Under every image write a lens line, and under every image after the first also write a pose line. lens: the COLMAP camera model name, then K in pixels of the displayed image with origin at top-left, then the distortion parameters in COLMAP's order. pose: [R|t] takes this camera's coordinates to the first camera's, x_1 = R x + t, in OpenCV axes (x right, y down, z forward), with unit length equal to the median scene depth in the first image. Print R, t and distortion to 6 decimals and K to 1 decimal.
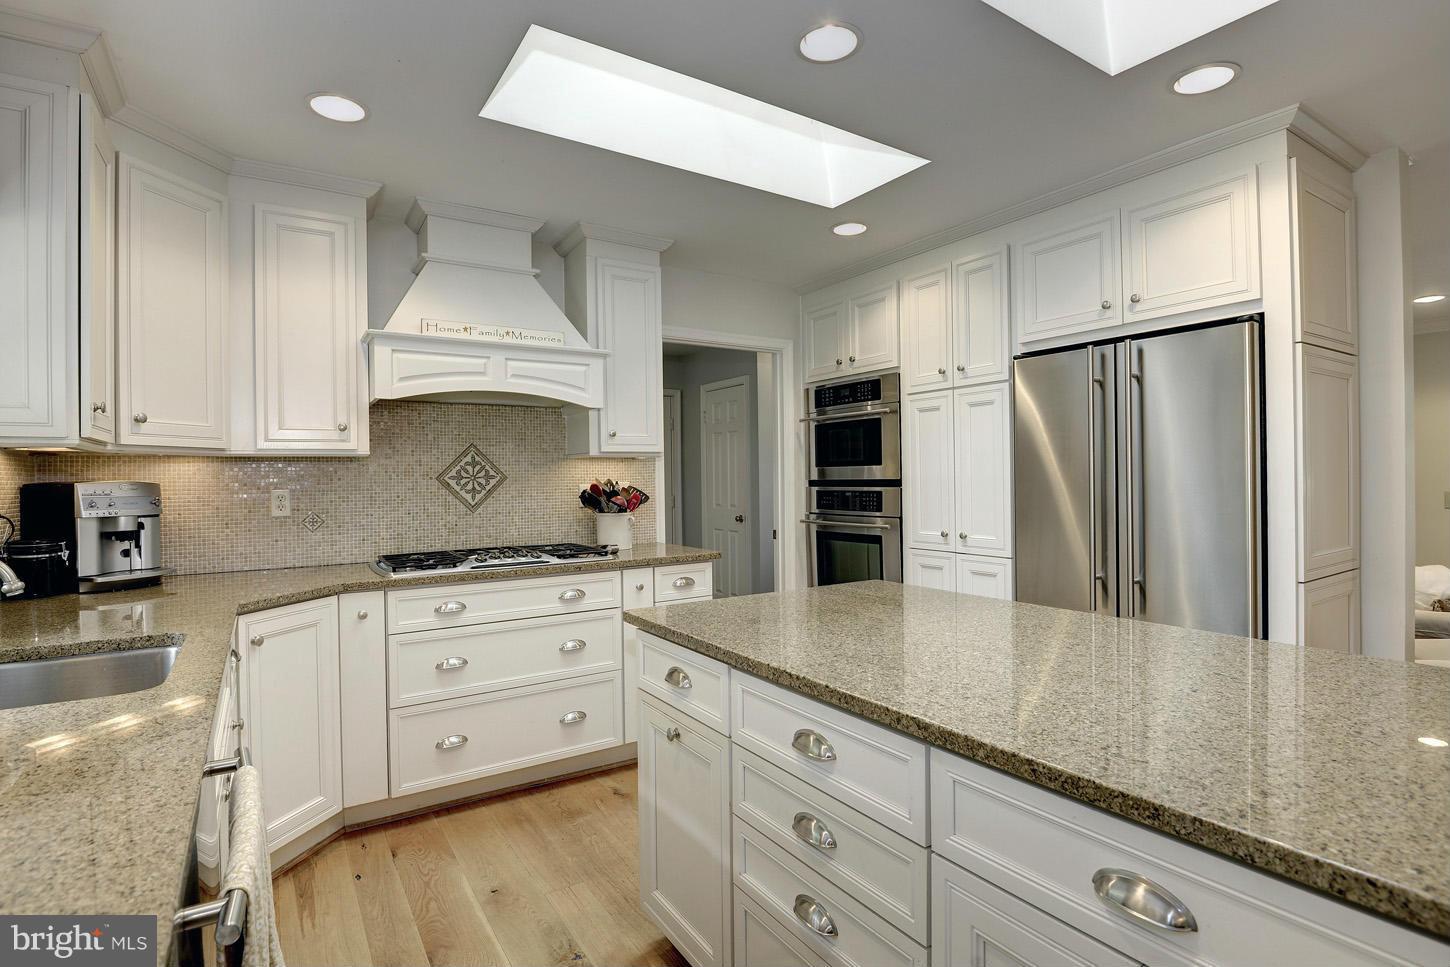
lens RADIAL K [[694.4, 0, 723.8], [0, 694.4, 481.8], [0, 0, 1]] dist [-0.029765, -0.002178]
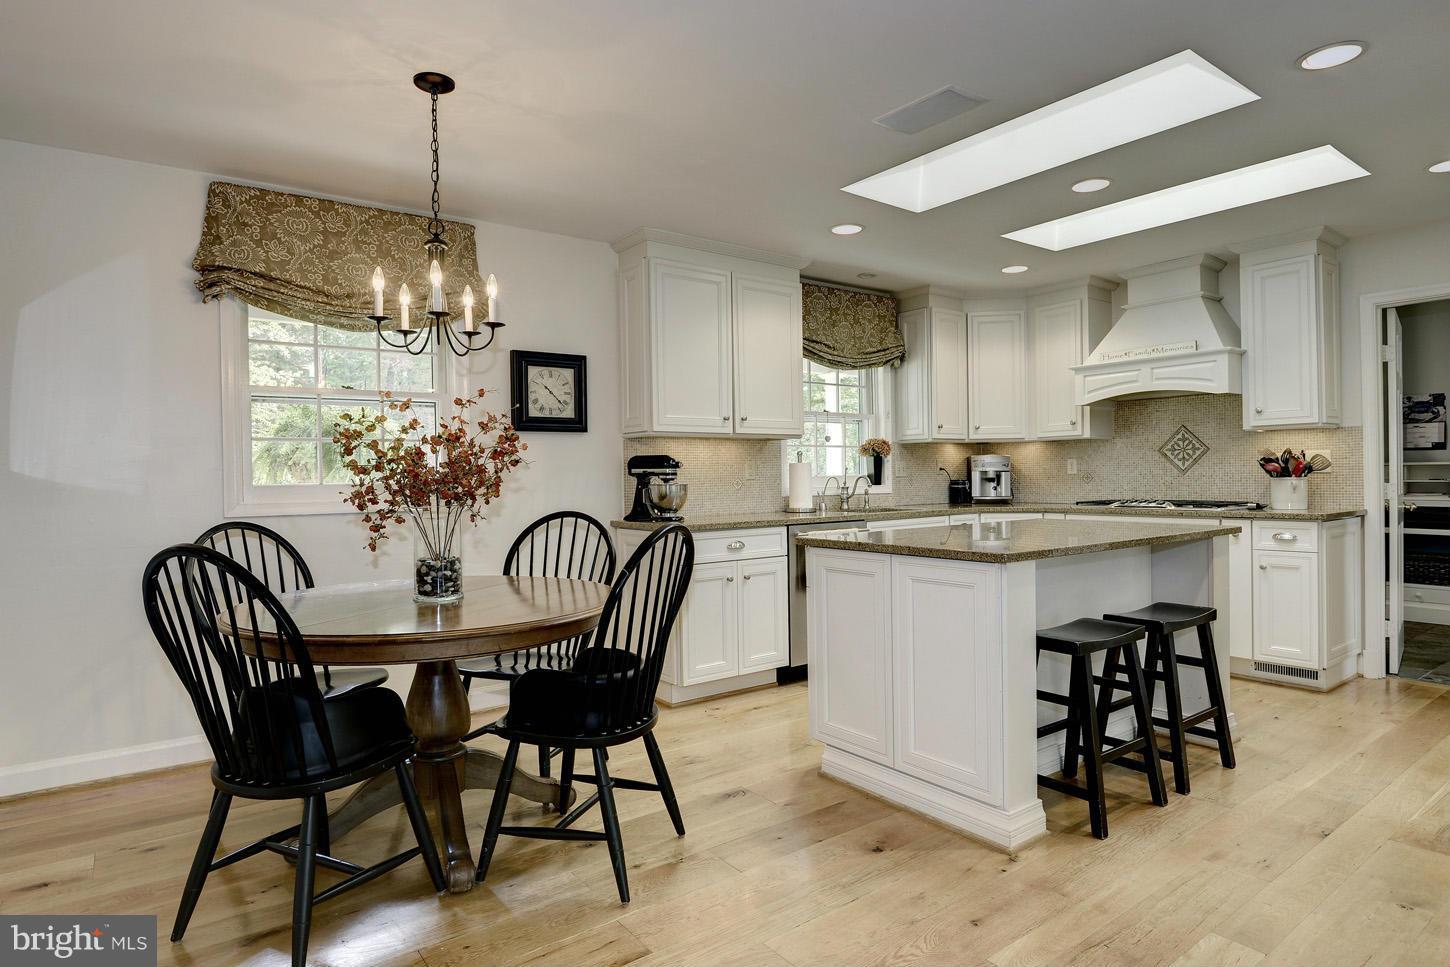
lens RADIAL K [[795.5, 0, 725.5], [0, 795.5, 478.6], [0, 0, 1]] dist [0.000314, 0.000027]
pose [[0.055057, 0.019147, -0.998300, 1.279190], [0.006787, 0.999786, 0.019549, 0.016022], [0.998460, -0.007851, 0.054915, 0.002393]]
